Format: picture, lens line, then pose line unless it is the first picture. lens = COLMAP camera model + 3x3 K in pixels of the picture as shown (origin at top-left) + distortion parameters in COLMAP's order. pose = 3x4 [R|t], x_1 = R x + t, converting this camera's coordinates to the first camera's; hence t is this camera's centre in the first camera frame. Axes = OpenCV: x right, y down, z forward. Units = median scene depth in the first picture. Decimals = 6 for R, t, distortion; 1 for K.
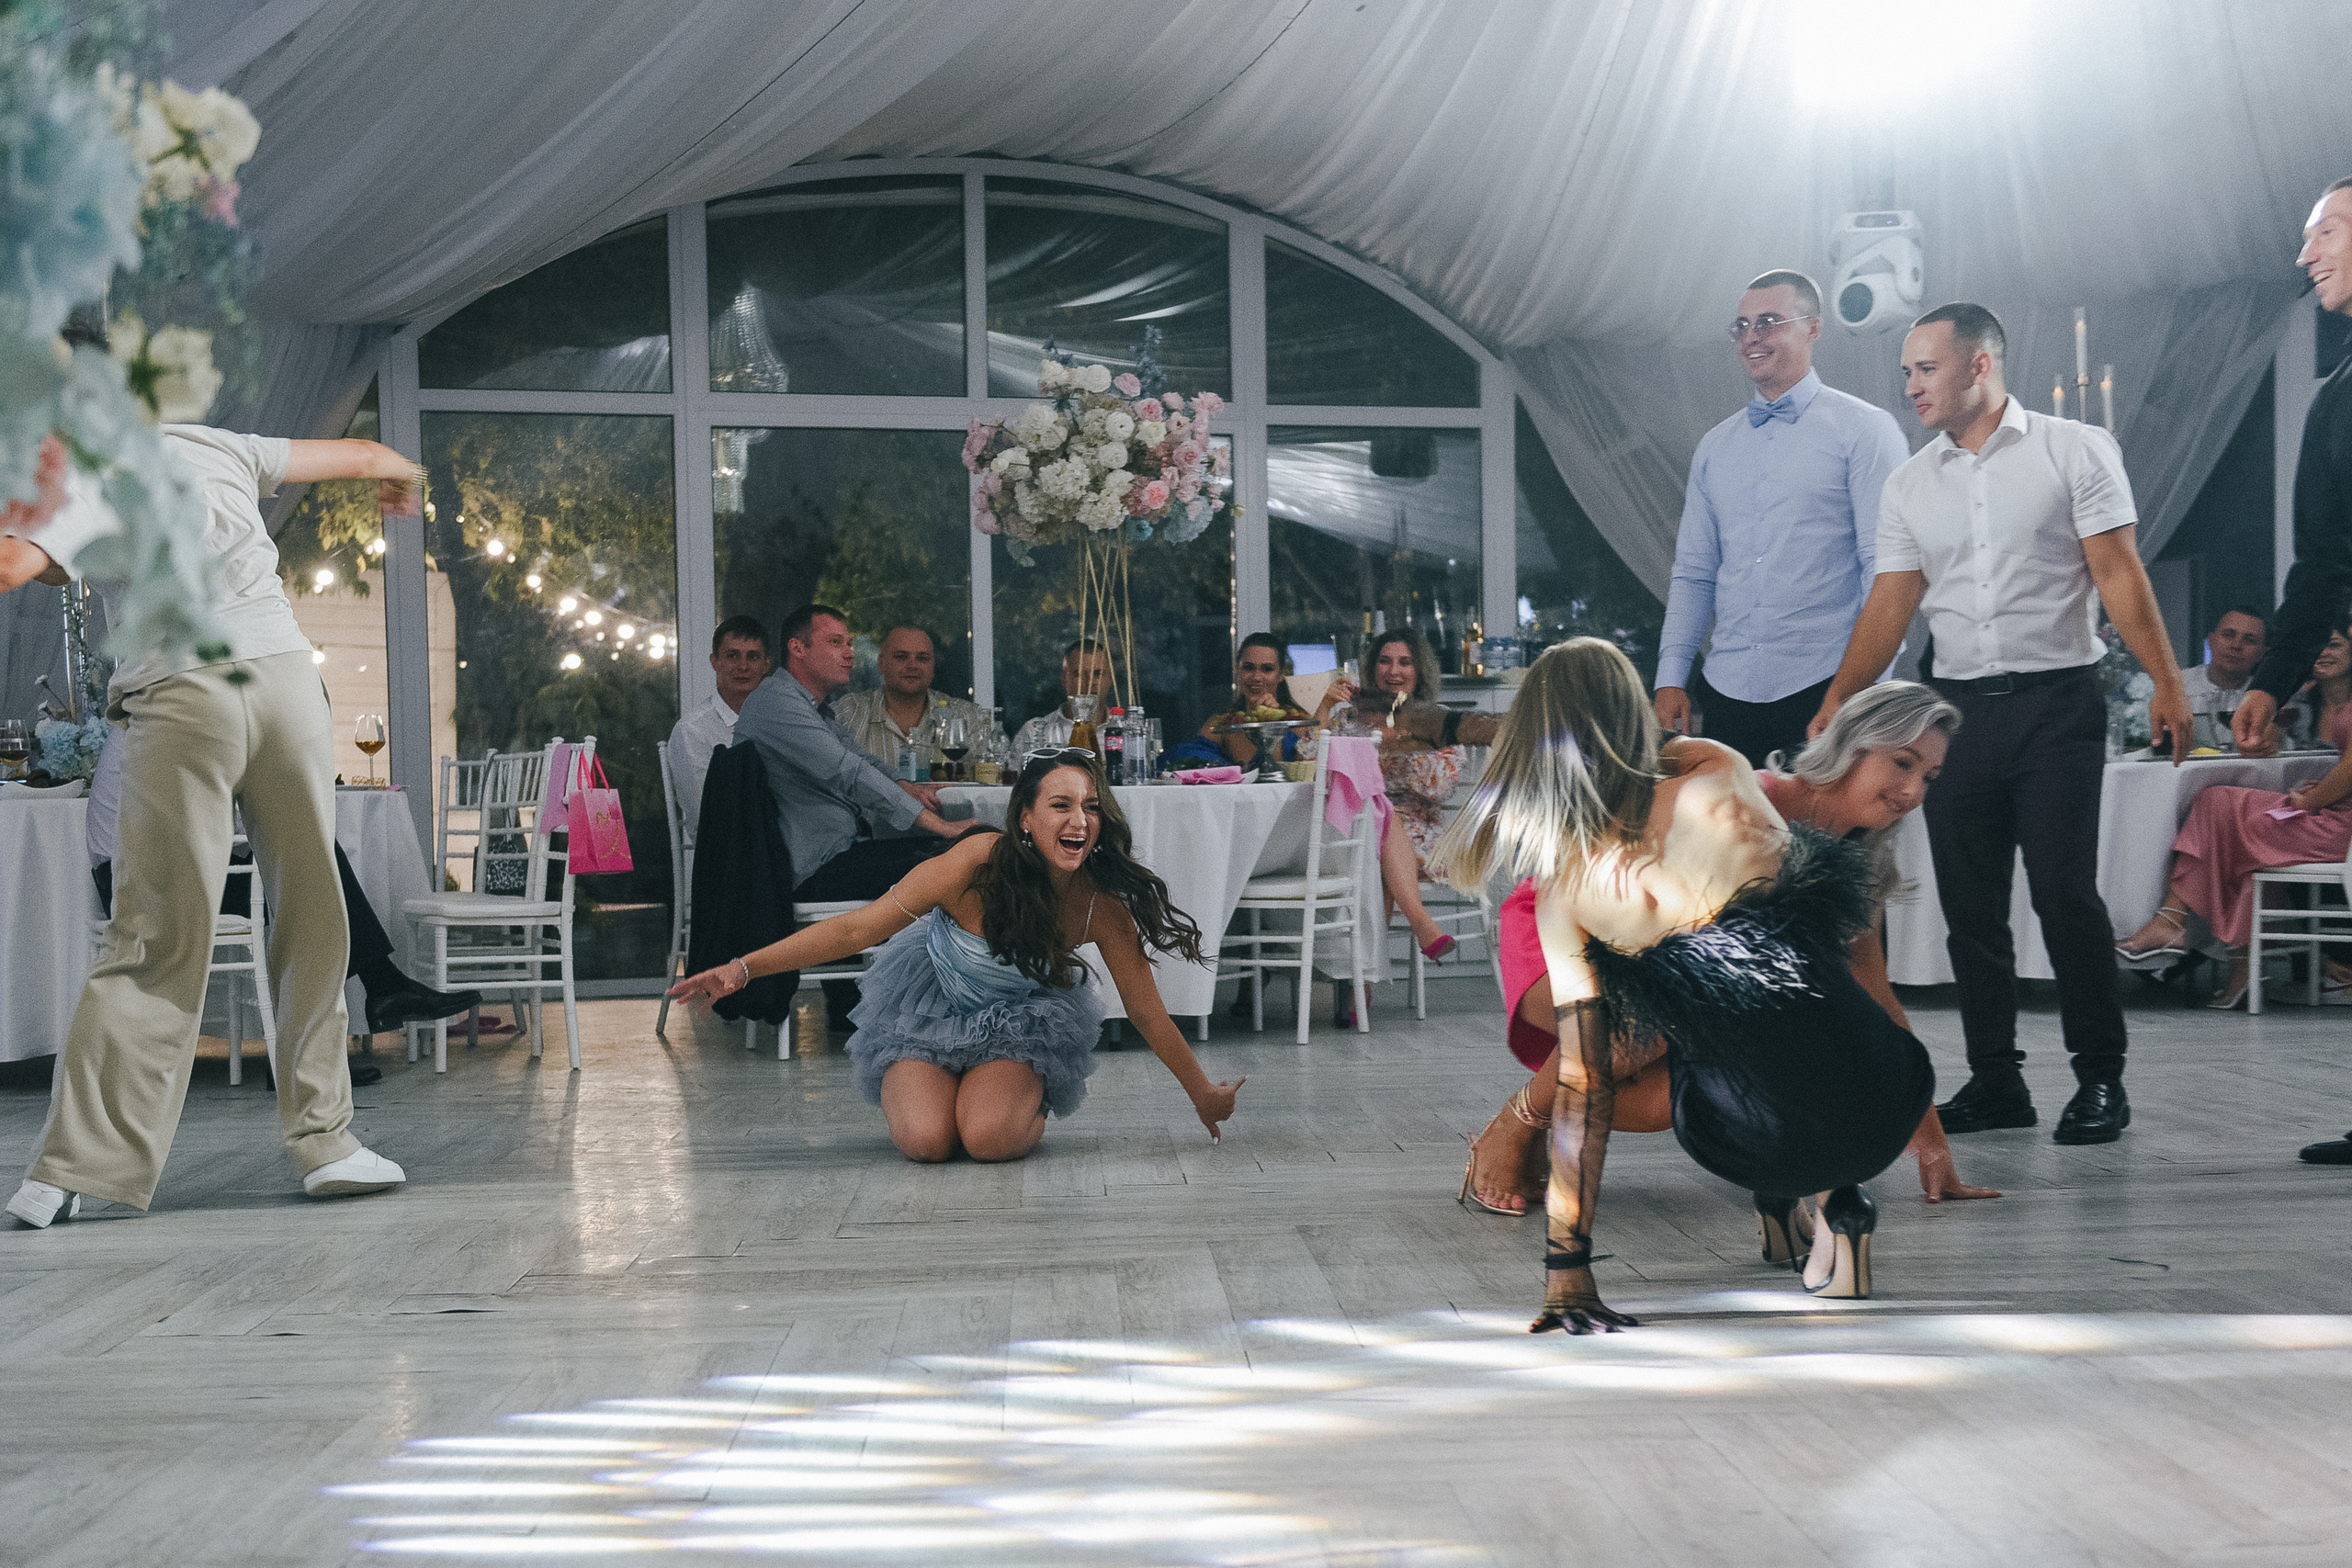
lens RADIAL K [[3003.2, 0, 1042.1], [0, 3003.2, 900.5], [0, 0, 1]] dist [0.025985, 0.072162]
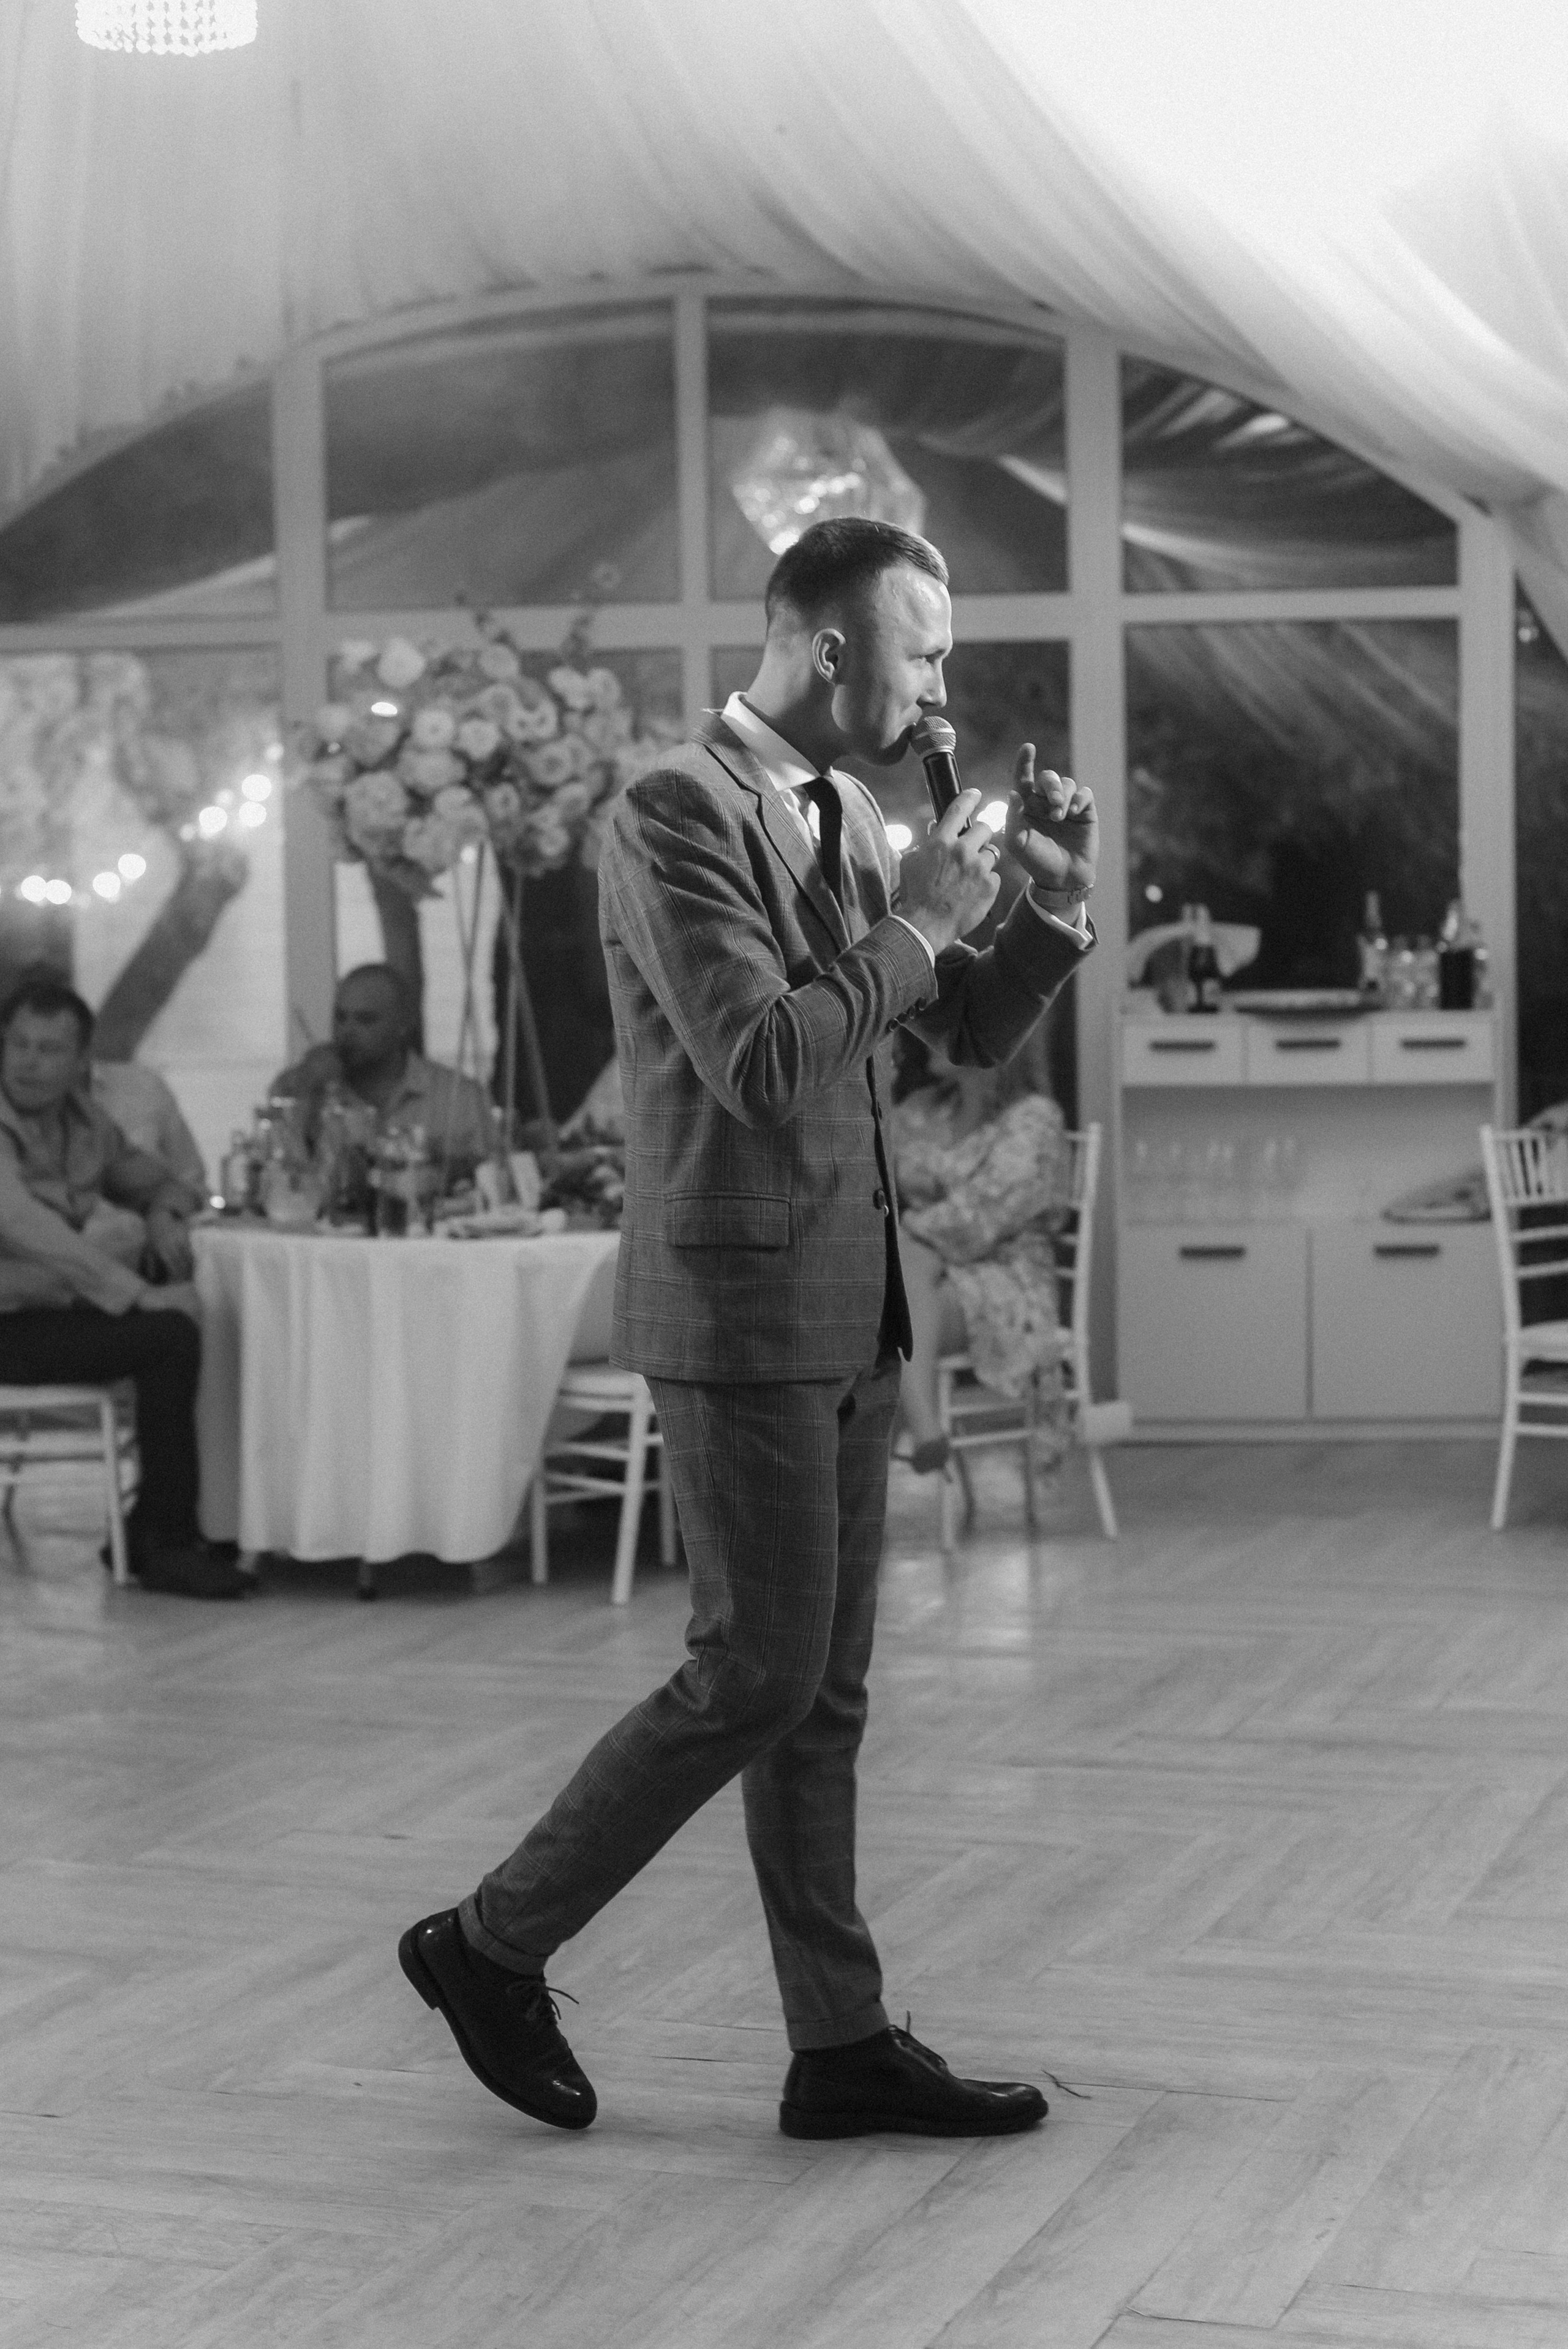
lens RADIAL K [[4188.5, 0, 784.2], [0, 4188.5, 1173.5], [0, 0, 1]] dist [-0.072293, -0.134482]
pose [[0.937393, 0.025602, -0.347331, 0.431697], [-0.012412, 0.999117, 0.040148, -0.087505], [0.348052, -0.033323, 0.936883, 0.077072]]
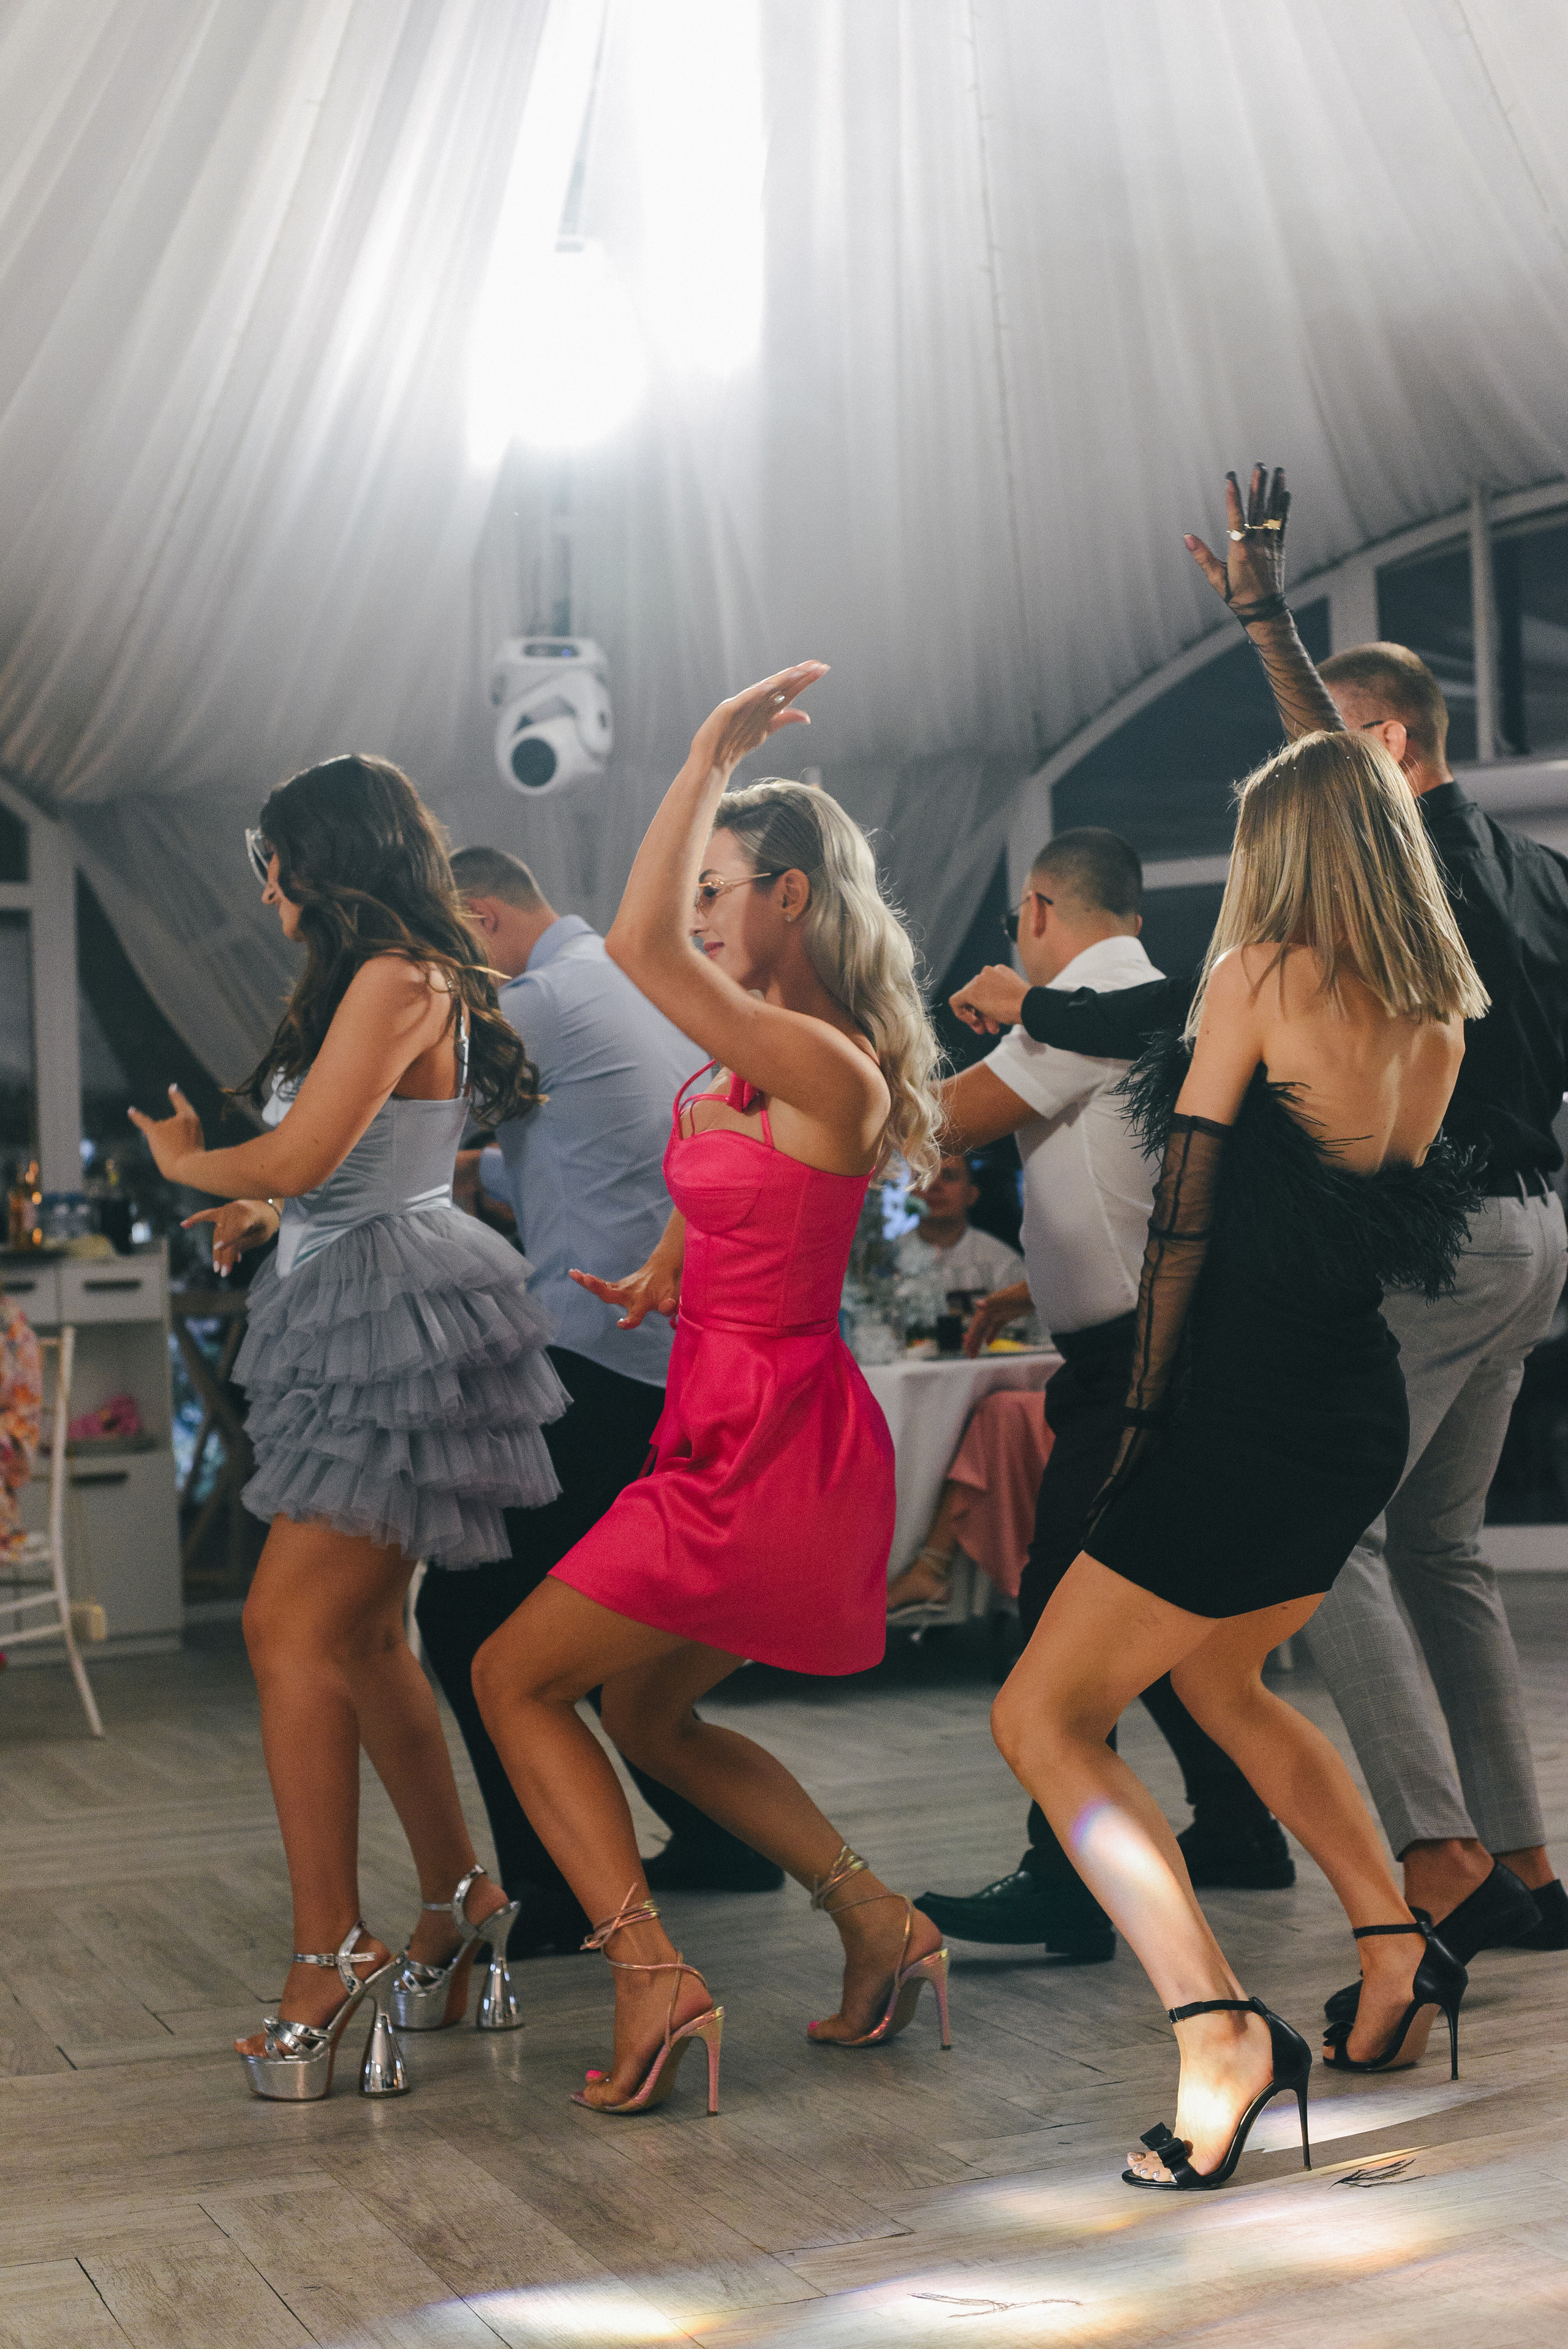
lens RADIAL K [[3420.3, 0, 784.0], [0, 3420.3, 1174.5], [0, 0, 1]] dist [-0.122530, 0.082313]
pose [[0.932516, -0.008160, 0.361035, 0.021004], [0.038052, 0.996399, -0.075764, -0.028022], [-0.359117, 0.084389, 0.929469, 0.206341]]
